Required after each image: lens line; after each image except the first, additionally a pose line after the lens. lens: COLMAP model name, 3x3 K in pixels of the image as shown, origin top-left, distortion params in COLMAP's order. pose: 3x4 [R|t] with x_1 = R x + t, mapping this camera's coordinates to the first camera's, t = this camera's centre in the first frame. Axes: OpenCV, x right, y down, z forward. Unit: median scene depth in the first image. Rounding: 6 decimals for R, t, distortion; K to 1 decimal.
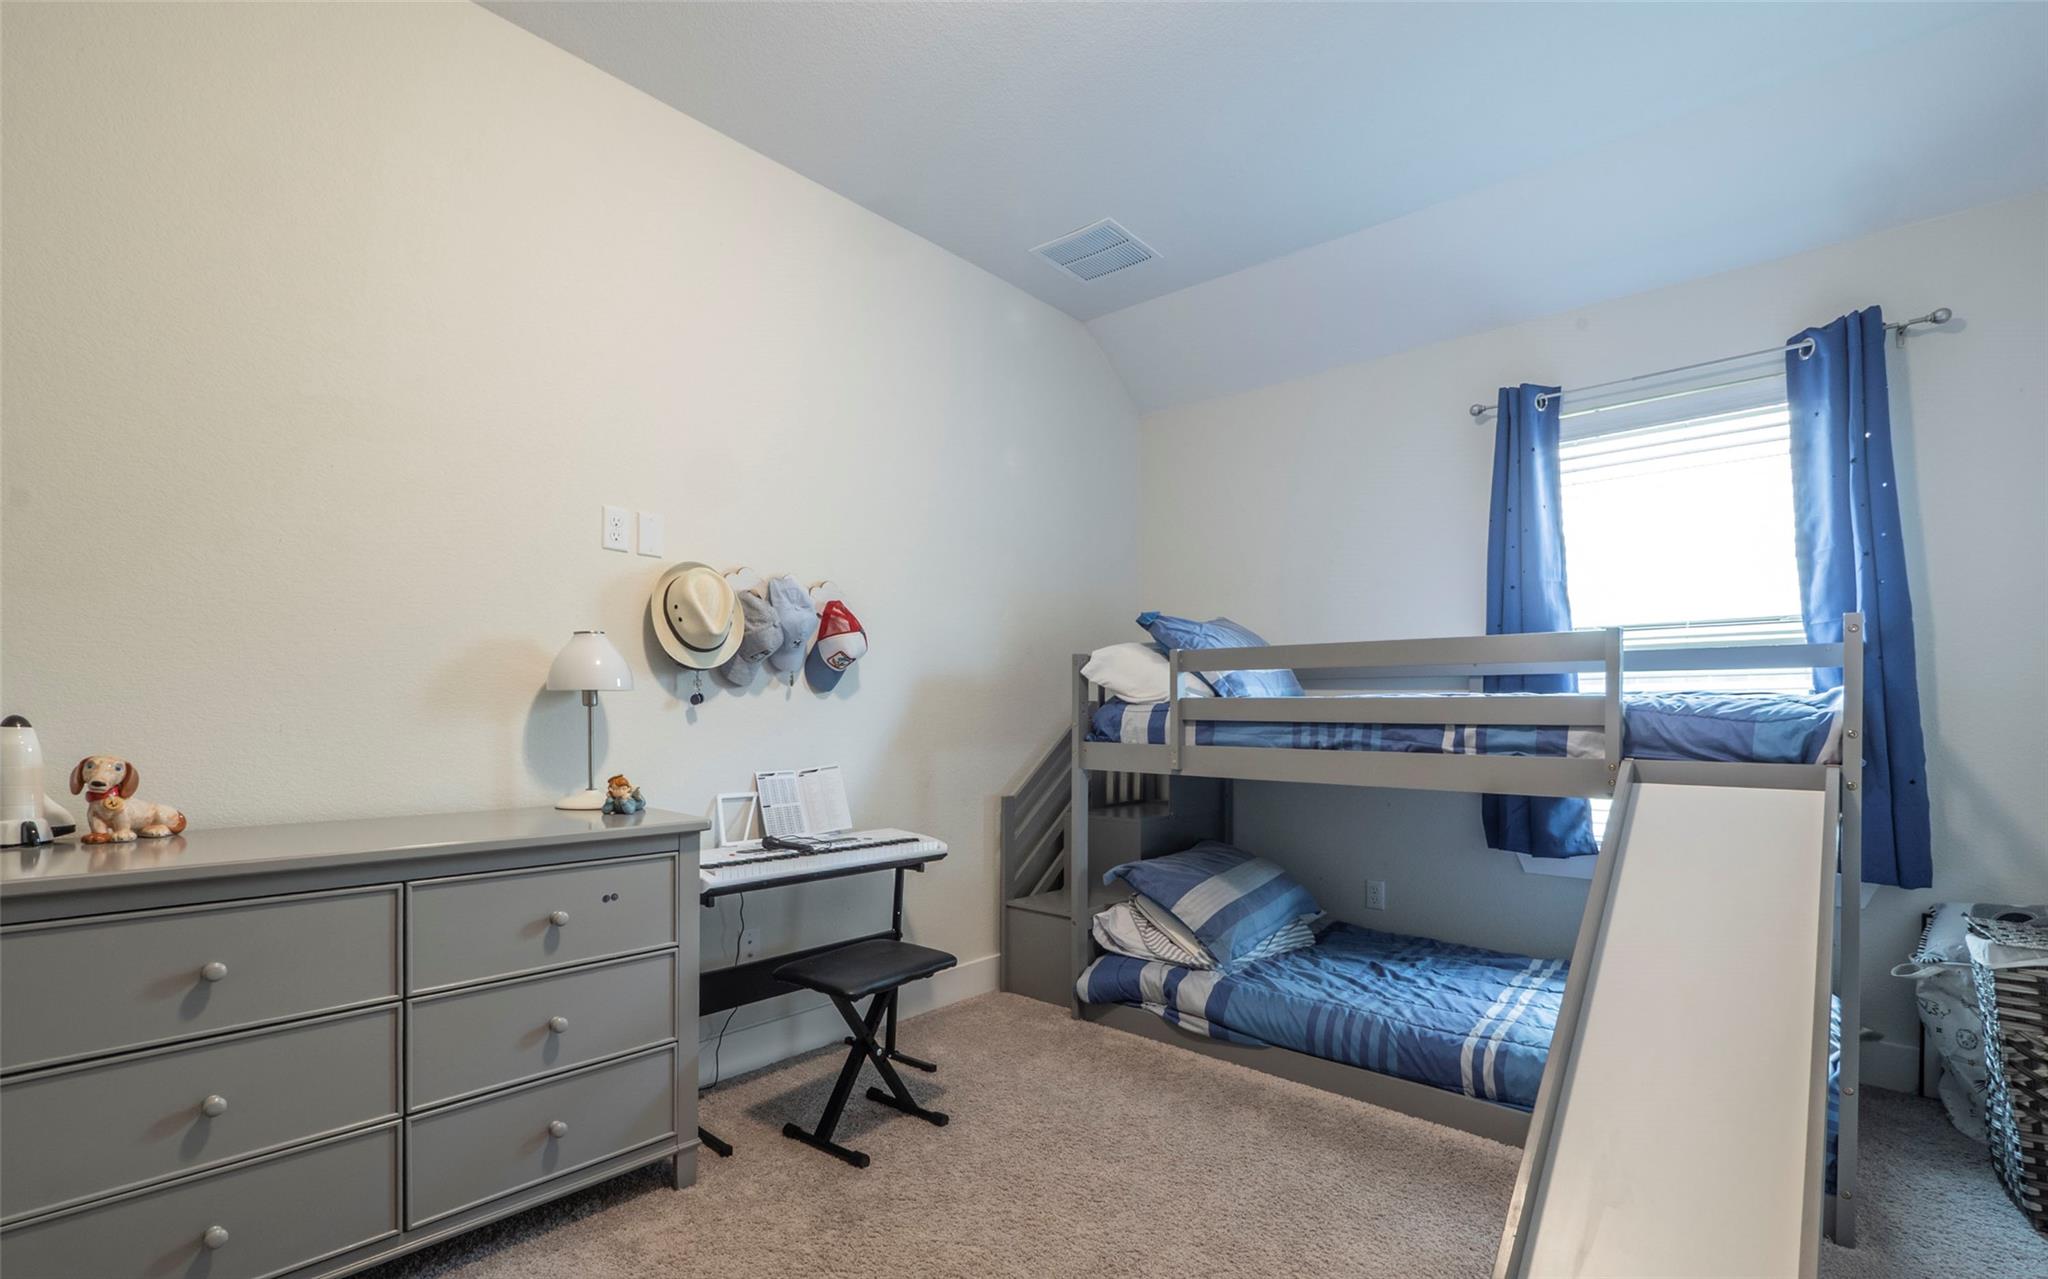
lens RADIAL K [[932.7, 0, 1025.9], [0, 932.7, 704.1], [0, 0, 1]] dist [-0.002176, -0.000318]
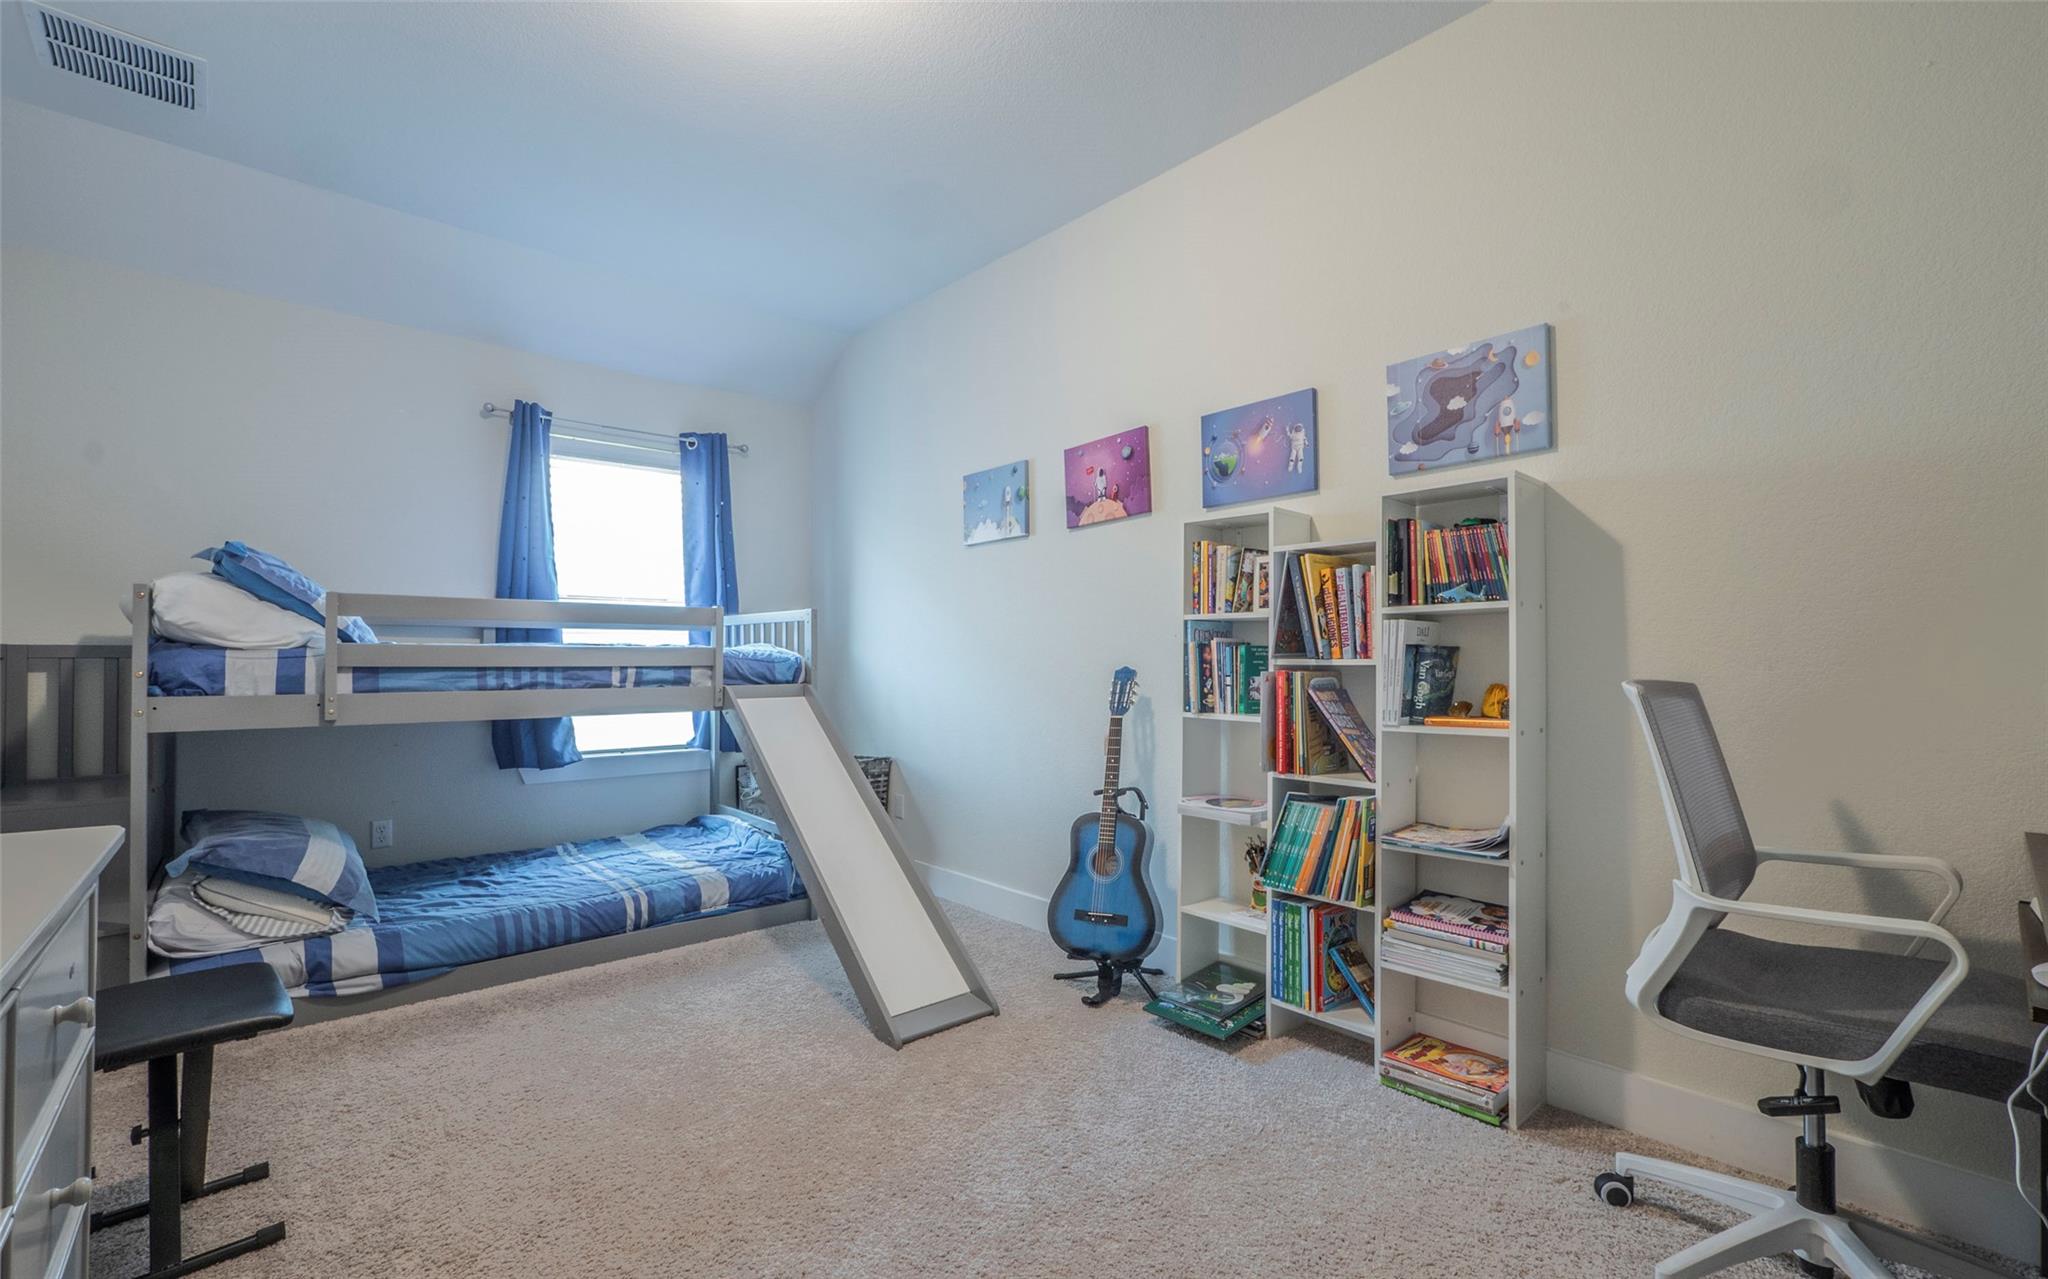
lens RADIAL K [[864.8, 0, 1021.8], [0, 864.8, 633.2], [0, 0, 1]] dist [-0.002020, -0.000171]
pose [[0.103954, 0.027967, 0.994189, -0.650654], [-0.003912, 0.999608, -0.027710, 0.004790], [-0.994574, -0.001009, 0.104023, 0.237894]]
